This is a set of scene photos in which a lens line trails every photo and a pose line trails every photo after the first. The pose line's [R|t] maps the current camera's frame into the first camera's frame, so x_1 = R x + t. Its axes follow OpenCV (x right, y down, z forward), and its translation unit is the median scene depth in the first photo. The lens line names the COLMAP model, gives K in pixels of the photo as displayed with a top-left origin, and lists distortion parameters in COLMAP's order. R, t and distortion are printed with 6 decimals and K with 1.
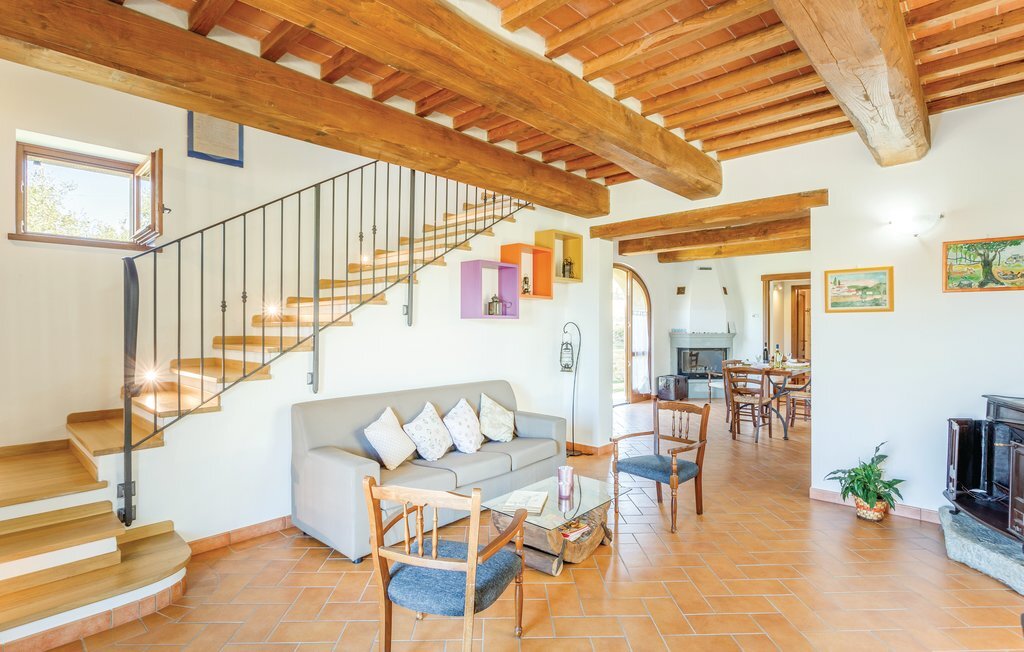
lens RADIAL K [[513.1, 0, 512.0], [0, 513.1, 326.0], [0, 0, 1]] dist [-0.004673, 0.000197]
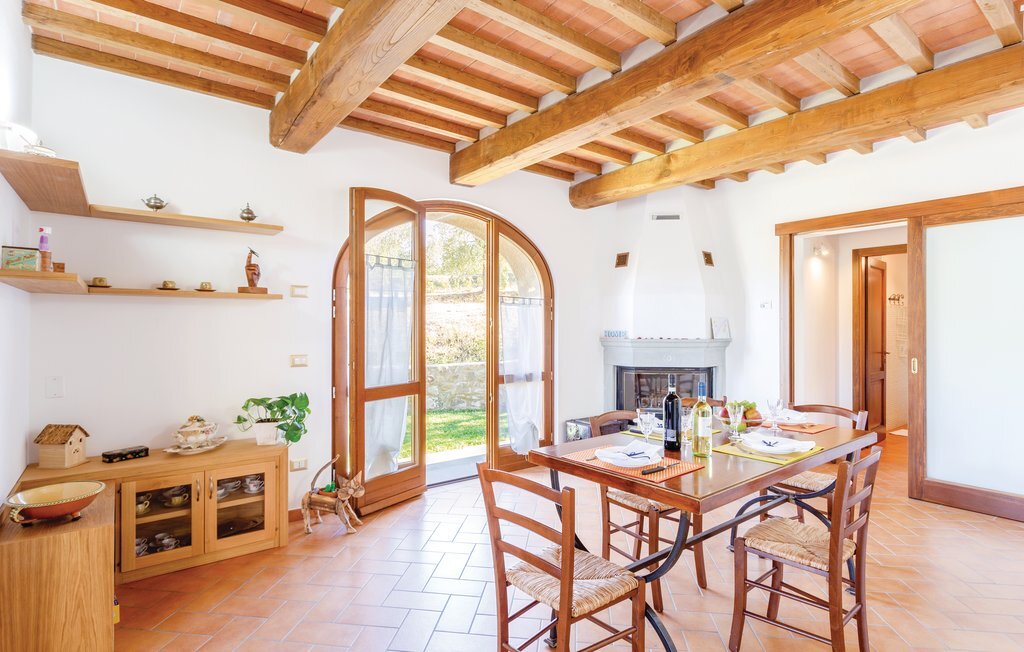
lens RADIAL K [[513.1, 0, 512.0], [0, 513.1, 326.0], [0, 0, 1]] dist [-0.004673, 0.000197]
pose [[0.986870, 0.003390, -0.161480, 0.304680], [-0.003030, 0.999992, 0.002480, -0.000379], [0.161488, -0.001958, 0.986873, 0.452469]]
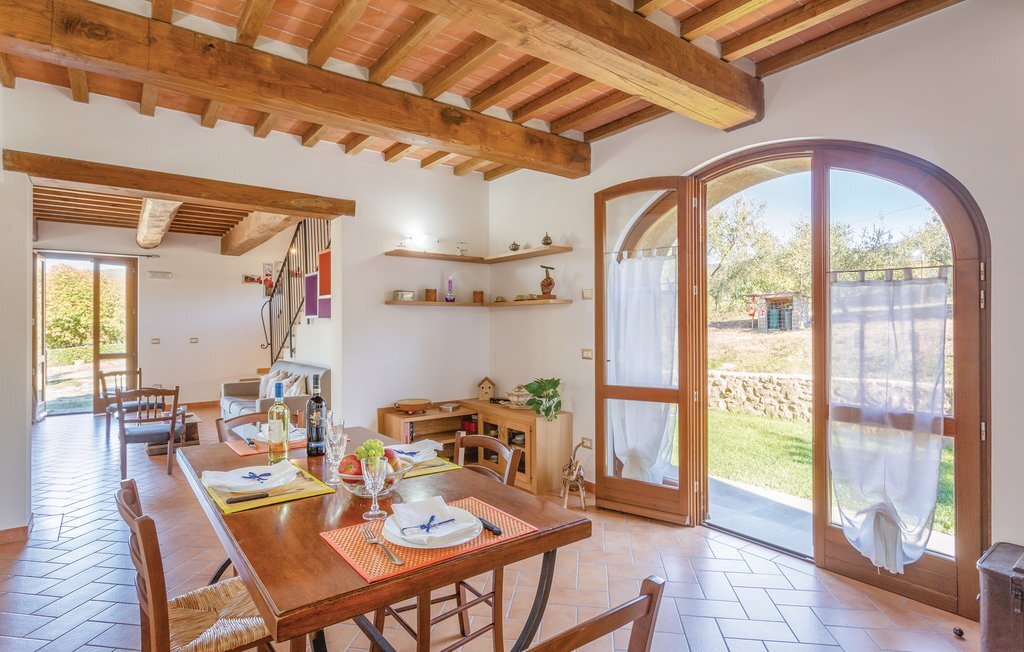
lens RADIAL K [[513.1, 0, 512.0], [0, 513.1, 326.0], [0, 0, 1]] dist [-0.004673, 0.000197]
pose [[-0.162413, 0.001698, -0.986721, 0.523554], [0.002861, 0.999995, 0.001250, 0.001882], [0.986719, -0.002620, -0.162417, 0.791170]]
